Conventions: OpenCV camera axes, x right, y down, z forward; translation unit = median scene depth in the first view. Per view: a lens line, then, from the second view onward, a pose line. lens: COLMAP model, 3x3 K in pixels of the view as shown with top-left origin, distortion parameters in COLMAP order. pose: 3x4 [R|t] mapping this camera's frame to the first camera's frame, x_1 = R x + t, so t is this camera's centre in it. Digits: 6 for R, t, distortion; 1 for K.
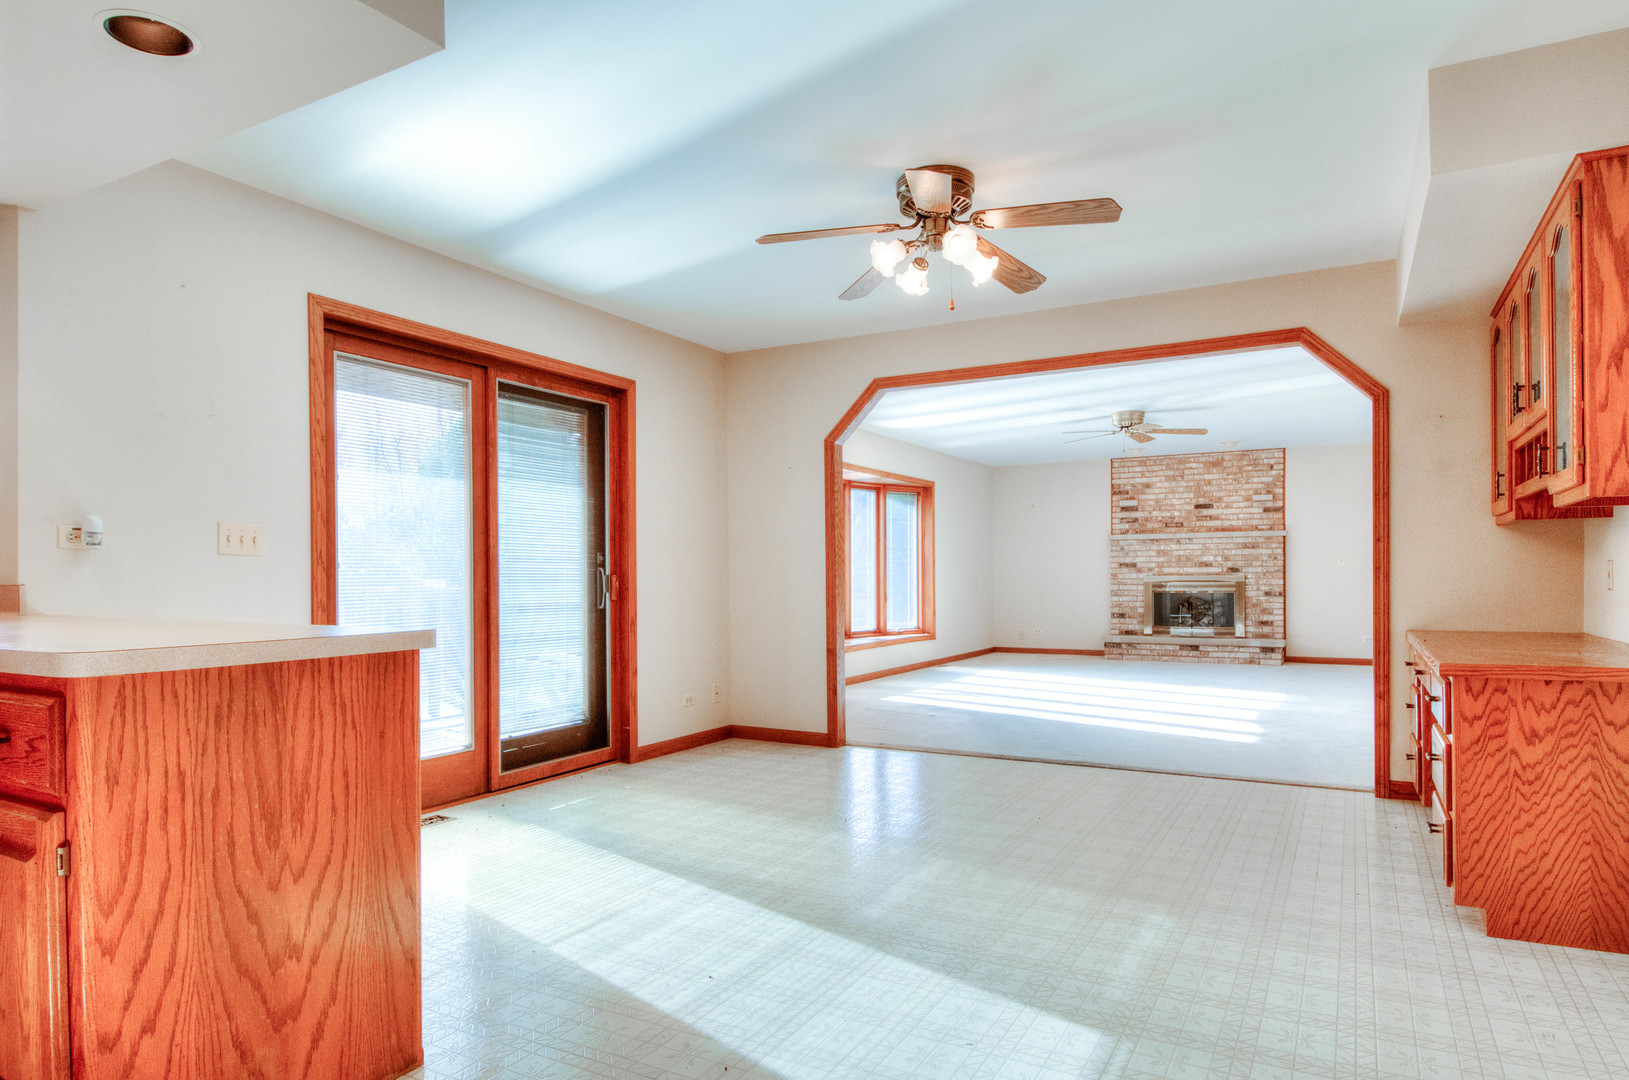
lens RADIAL K [[974.7, 0, 827.5], [0, 974.7, 577.8], [0, 0, 1]] dist [0.032183, 0.000461]
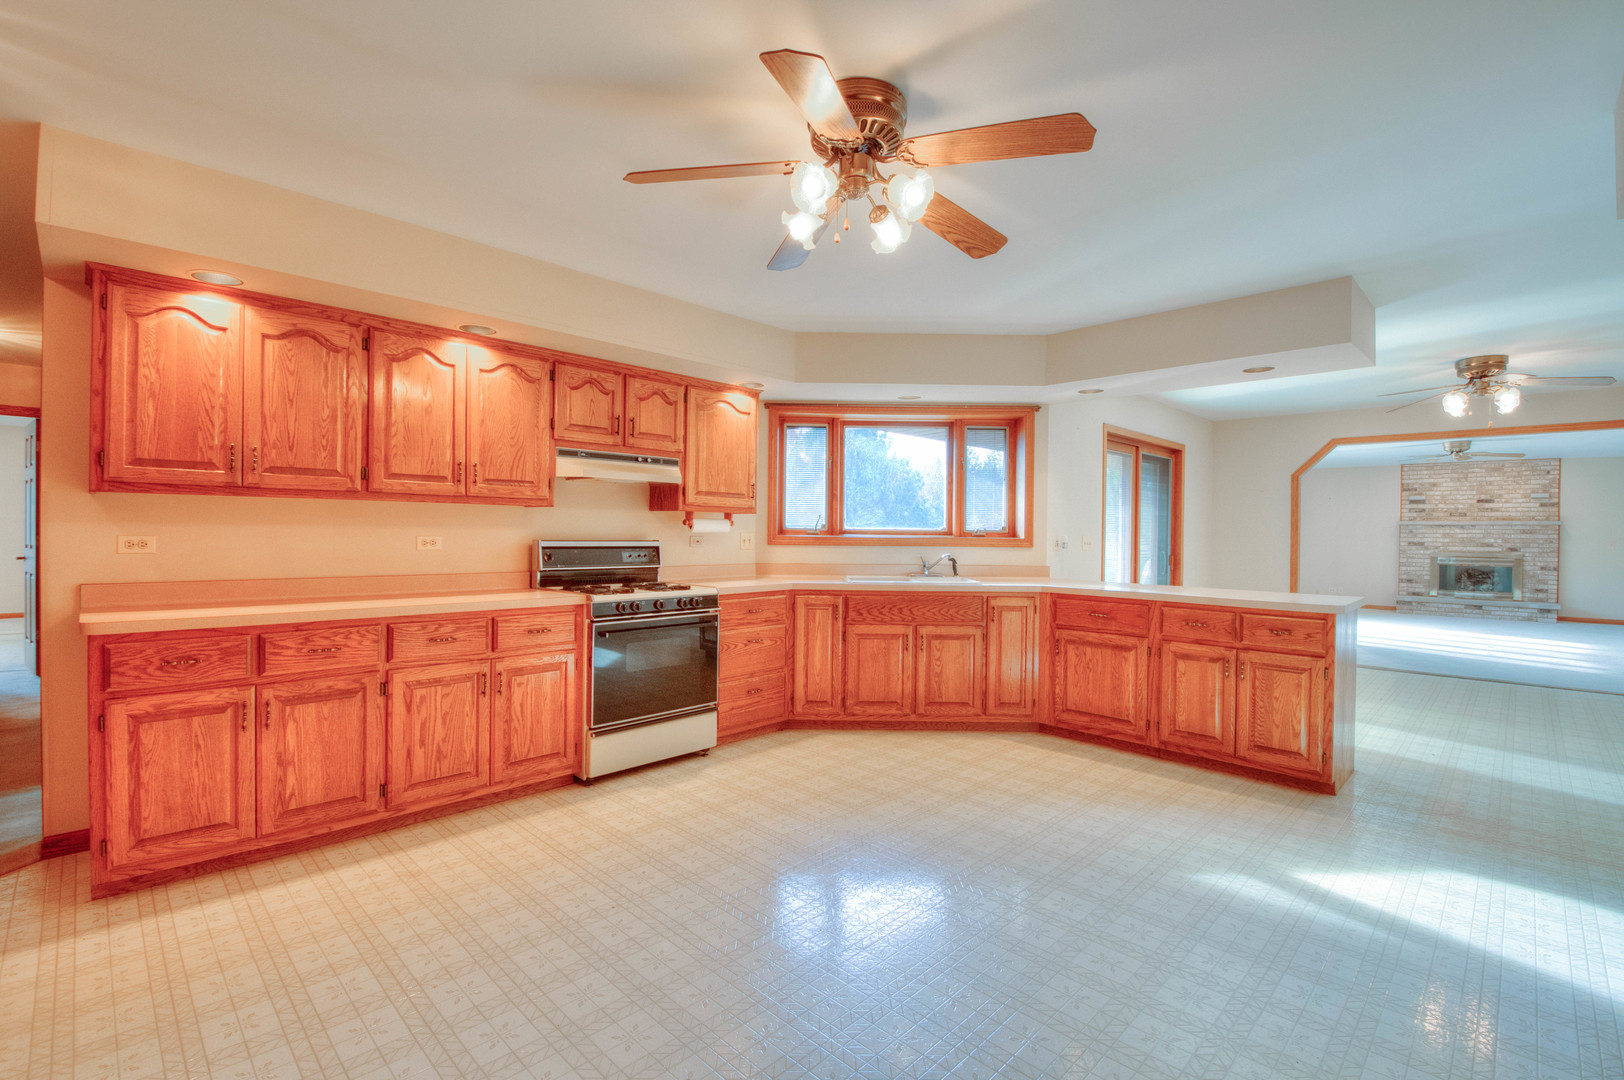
lens RADIAL K [[737.1, 0, 822.8], [0, 737.1, 529.1], [0, 0, 1]] dist [-0.009886, -0.005318]
pose [[0.960506, 0.014925, -0.277860, -0.205711], [-0.016748, 0.999851, -0.004188, -0.015905], [0.277756, 0.008676, 0.960612, -0.200714]]
